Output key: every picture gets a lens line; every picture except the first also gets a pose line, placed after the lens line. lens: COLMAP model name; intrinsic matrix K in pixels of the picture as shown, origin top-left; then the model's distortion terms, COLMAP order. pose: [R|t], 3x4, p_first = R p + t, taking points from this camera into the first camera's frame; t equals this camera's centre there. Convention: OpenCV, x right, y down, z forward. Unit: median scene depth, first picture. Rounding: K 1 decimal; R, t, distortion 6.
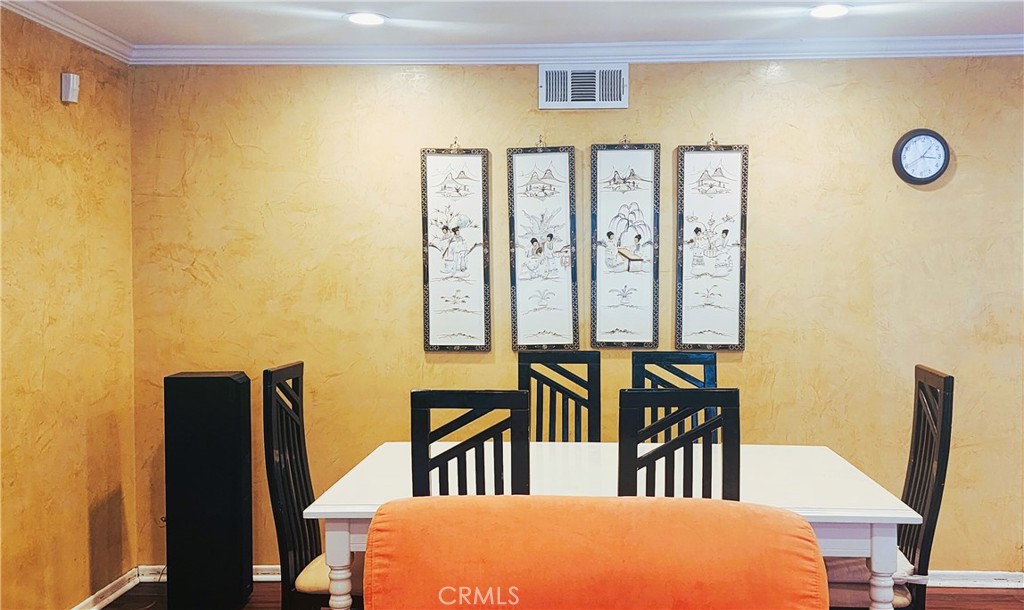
lens RADIAL K [[967.3, 0, 516.6], [0, 967.3, 308.1], [0, 0, 1]] dist [0.105966, 0.000000]
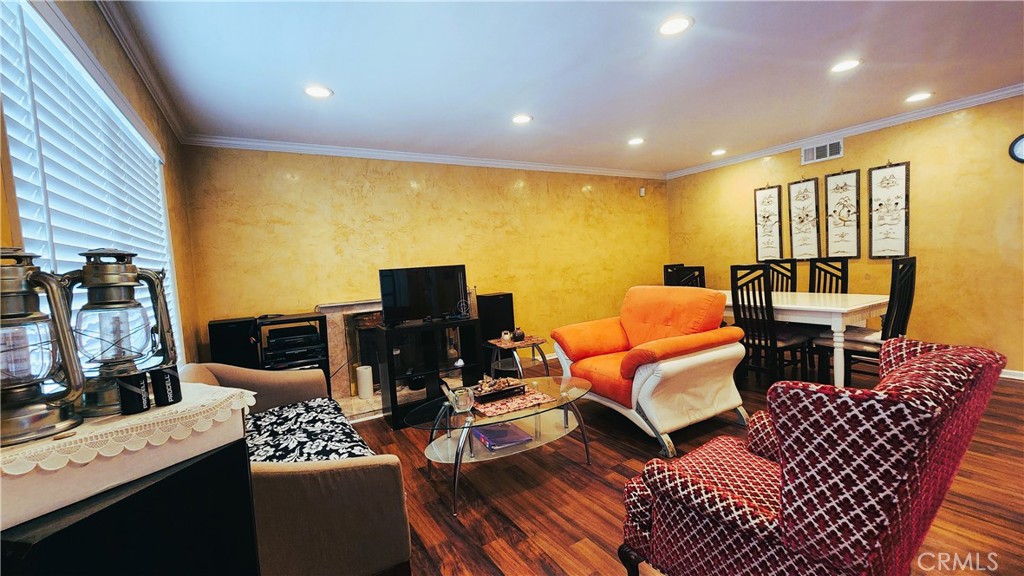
lens RADIAL K [[423.1, 0, 517.3], [0, 423.1, 289.8], [0, 0, 1]] dist [0.005277, -0.000843]
pose [[0.563300, 0.022221, -0.825953, 0.524786], [0.026451, 0.998641, 0.044907, 0.049152], [0.825829, -0.047144, 0.561947, -0.242644]]
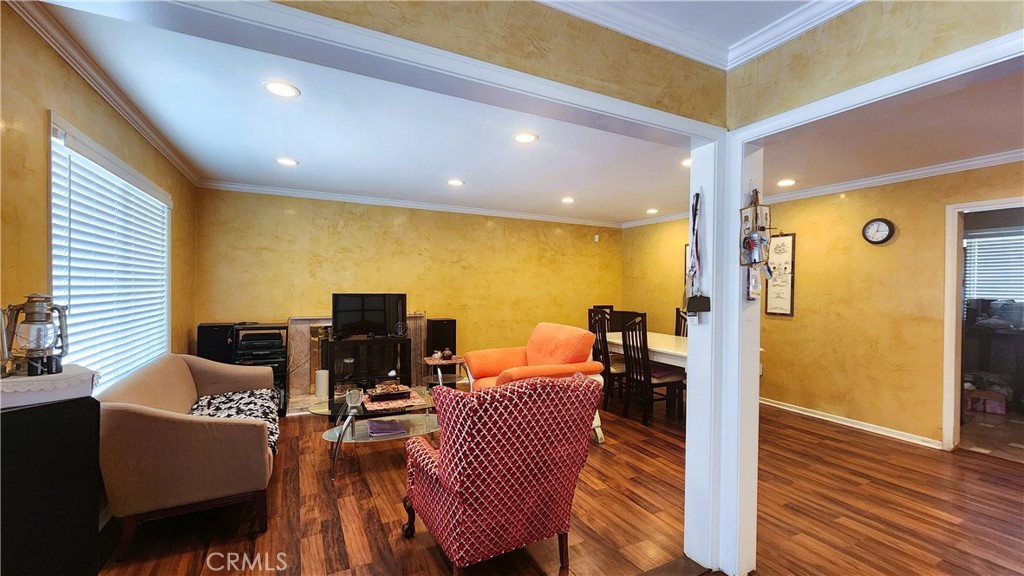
lens RADIAL K [[423.1, 0, 516.1], [0, 423.1, 289.4], [0, 0, 1]] dist [0.005277, -0.000843]
pose [[0.505063, 0.014771, -0.862956, 0.804320], [-0.048401, 0.998765, -0.011232, 0.021889], [0.861724, 0.047441, 0.505155, -0.143458]]
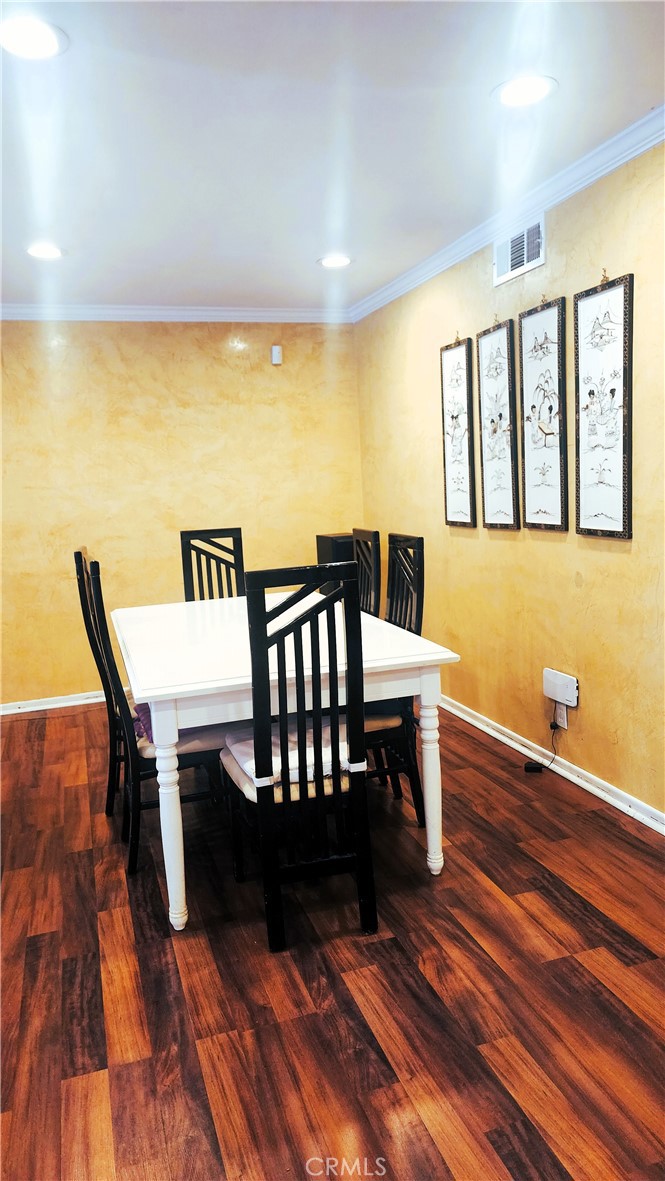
lens RADIAL K [[804.8, 0, 334.4], [0, 804.8, 588.1], [0, 0, 1]] dist [0.036884, -0.003552]
pose [[0.360795, 0.108633, -0.926297, 0.772397], [0.016641, 0.992285, 0.122854, -0.002501], [0.932497, -0.059740, 0.356204, 0.532880]]
